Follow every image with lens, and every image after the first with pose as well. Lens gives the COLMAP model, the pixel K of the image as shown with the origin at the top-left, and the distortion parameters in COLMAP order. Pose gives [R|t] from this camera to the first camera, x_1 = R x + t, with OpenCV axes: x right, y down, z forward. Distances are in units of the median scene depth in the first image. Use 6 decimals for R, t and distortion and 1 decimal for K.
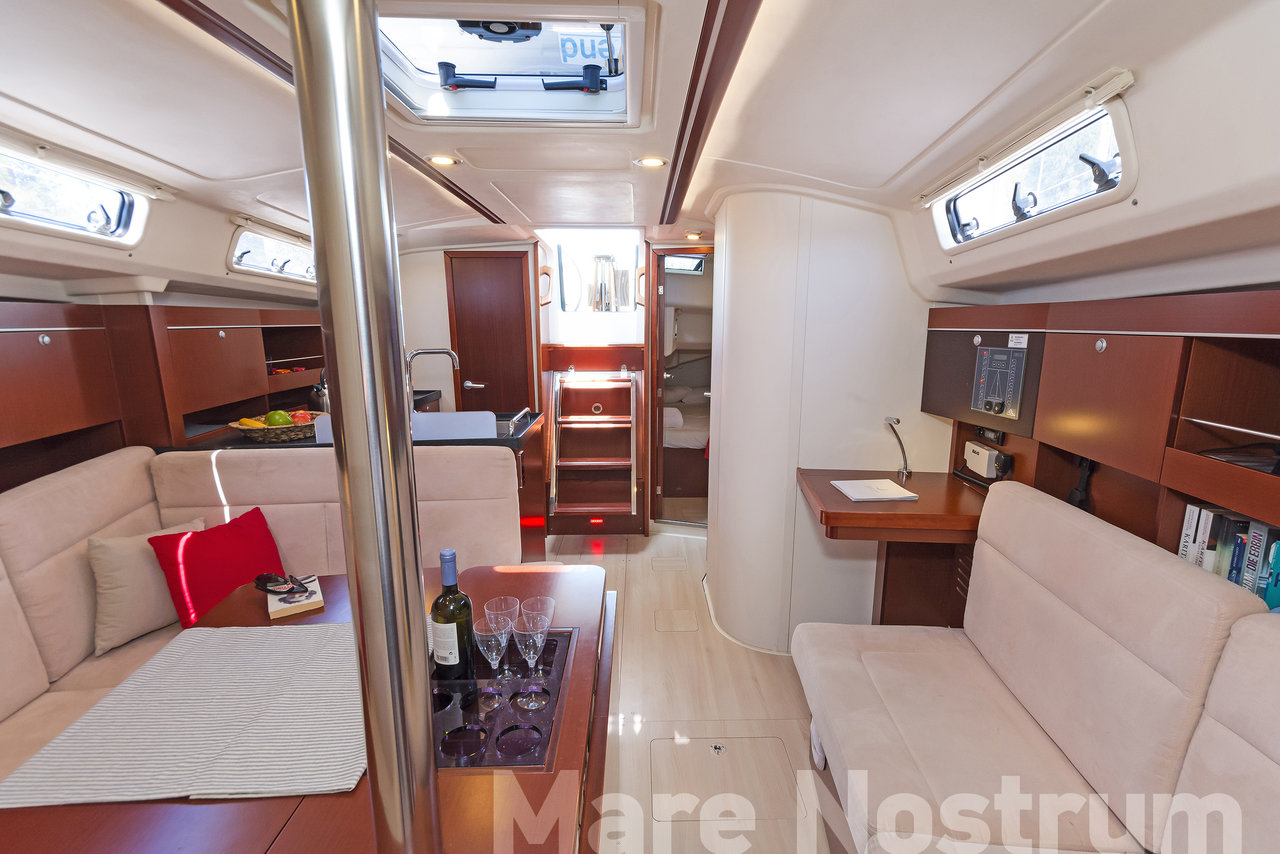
lens RADIAL K [[575.0, 0, 655.2], [0, 575.0, 428.5], [0, 0, 1]] dist [0.001691, -0.000149]
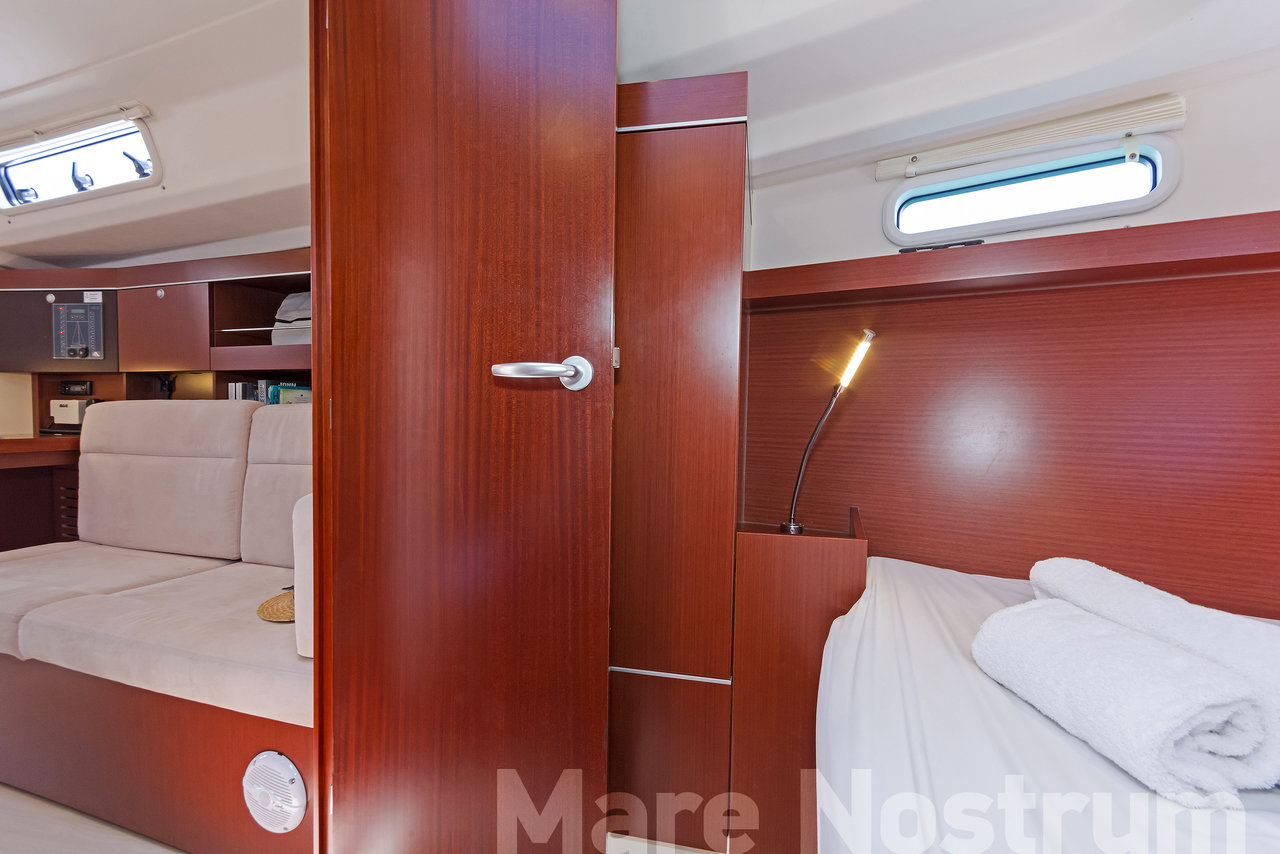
lens RADIAL K [[579.2, 0, 650.5], [0, 579.2, 438.0], [0, 0, 1]] dist [0.003933, 0.000179]
pose [[0.233775, -0.030675, 0.971807, -0.281159], [0.176036, 0.984319, -0.011276, 0.325529], [-0.956222, 0.173709, 0.235509, -0.350267]]
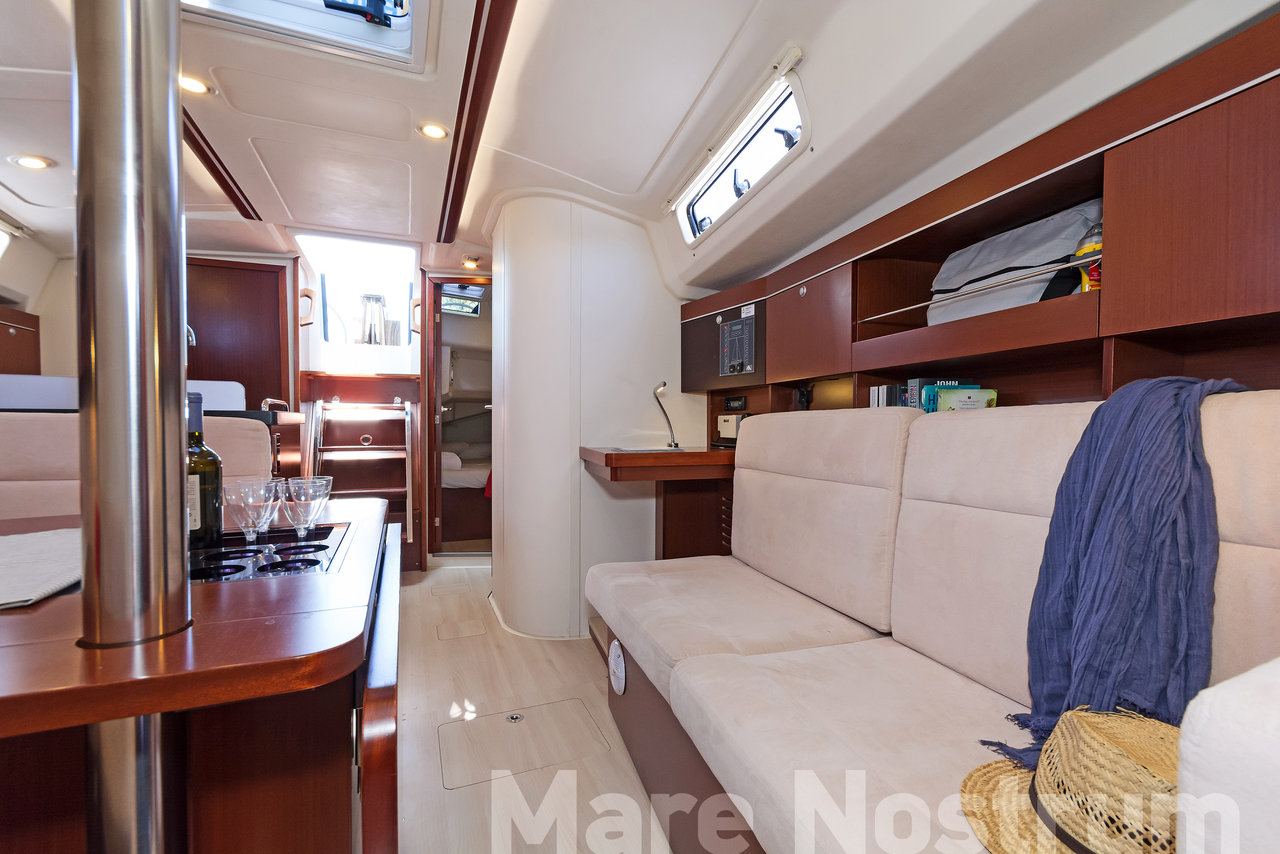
lens RADIAL K [[556.1, 0, 639.4], [0, 556.1, 439.6], [0, 0, 1]] dist [0.003055, -0.000090]
pose [[0.932537, -0.007710, 0.360992, -0.024384], [0.069218, 0.985047, -0.157771, 0.256357], [-0.354377, 0.172114, 0.919126, 0.017291]]
